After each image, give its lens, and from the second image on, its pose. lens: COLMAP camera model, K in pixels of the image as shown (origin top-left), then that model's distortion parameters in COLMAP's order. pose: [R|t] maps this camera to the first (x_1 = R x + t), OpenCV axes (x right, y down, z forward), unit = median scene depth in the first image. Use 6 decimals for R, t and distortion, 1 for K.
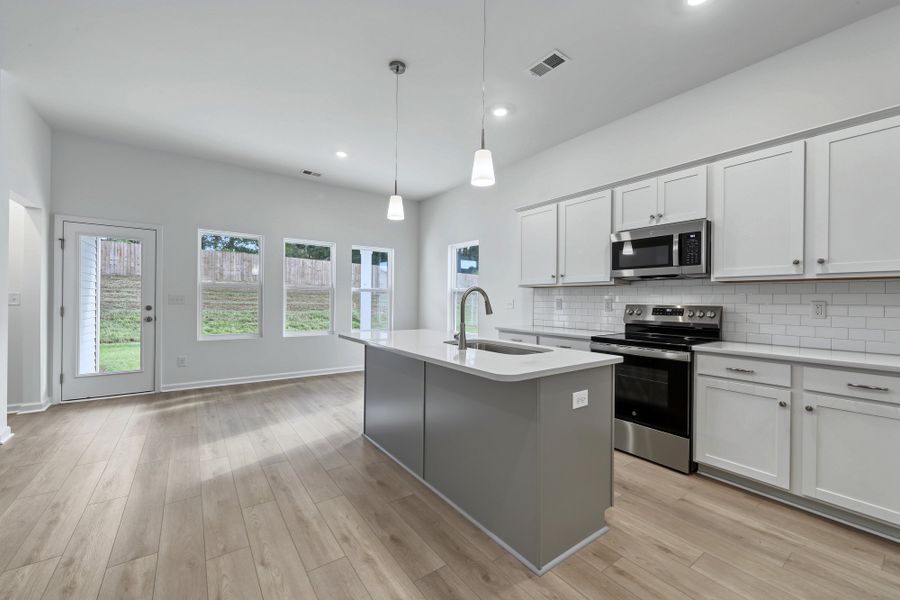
lens RADIAL K [[355.3, 0, 449.9], [0, 355.3, 300.2], [0, 0, 1]] dist [0.004208, 0.000199]
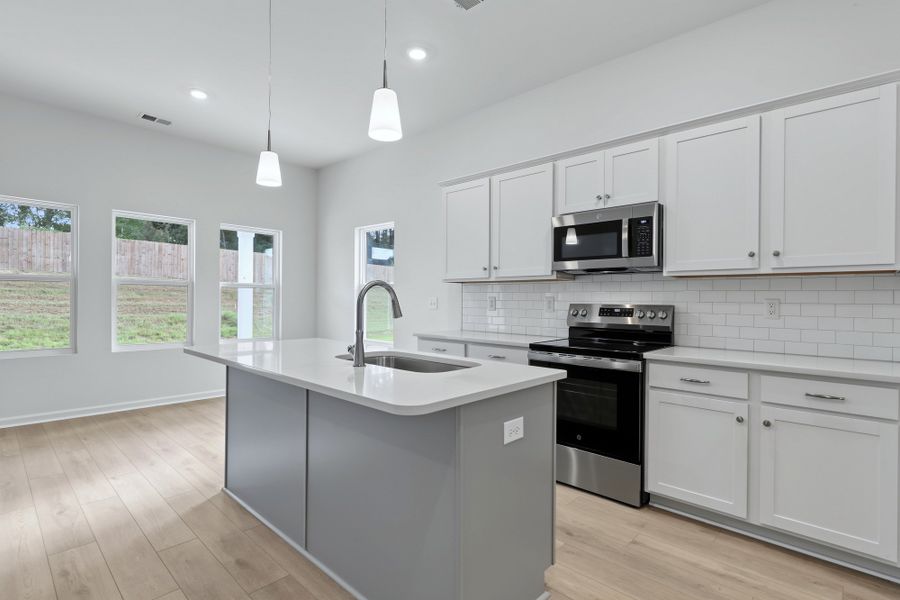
lens RADIAL K [[432.3, 0, 448.1], [0, 432.3, 299.8], [0, 0, 1]] dist [0.005011, 0.001569]
pose [[0.982581, -0.001528, 0.185828, 0.037099], [0.001146, 0.999997, 0.002164, 0.000728], [-0.185831, -0.001913, 0.982580, 0.077774]]
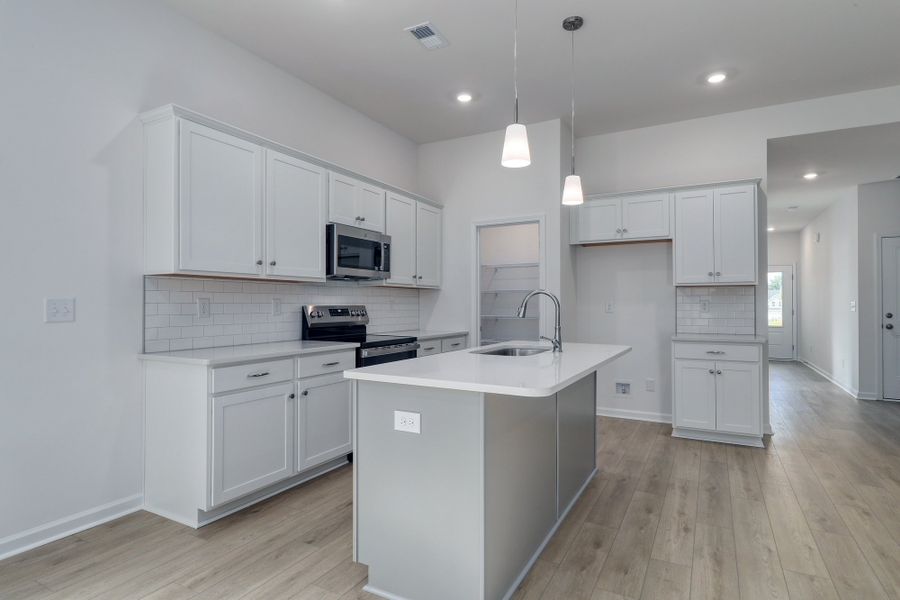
lens RADIAL K [[461.3, 0, 455.3], [0, 461.3, 299.0], [0, 0, 1]] dist [0.003775, -0.000137]
pose [[-0.414515, -0.003917, 0.910034, -0.778711], [-0.006989, 0.999975, 0.001120, -0.009220], [-0.910016, -0.005896, -0.414532, 1.362503]]
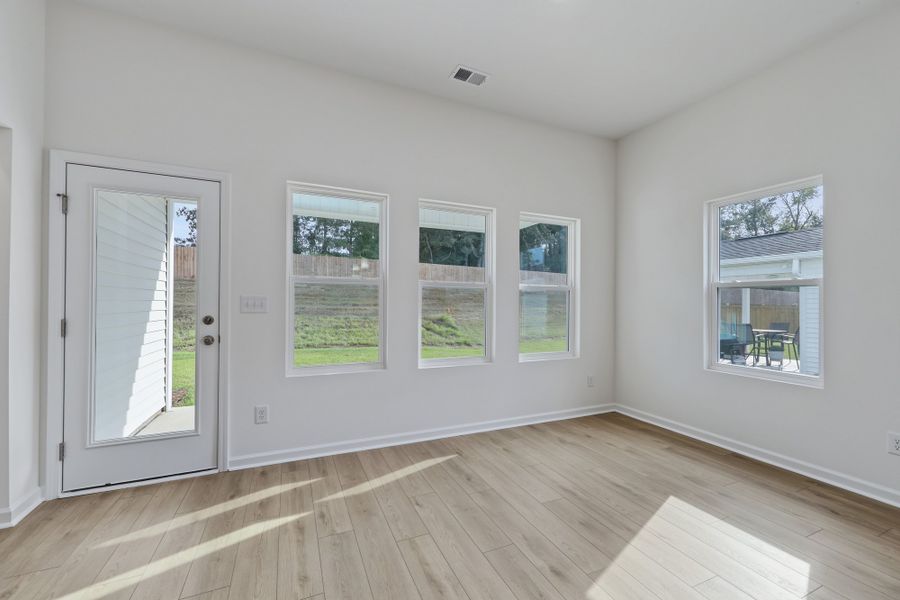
lens RADIAL K [[355.3, 0, 452.7], [0, 355.3, 298.4], [0, 0, 1]] dist [0.004208, 0.000199]
pose [[0.980073, -0.008862, -0.198439, -0.542160], [0.005982, 0.999868, -0.015112, -0.002740], [0.198547, 0.013624, 0.979997, 0.801661]]
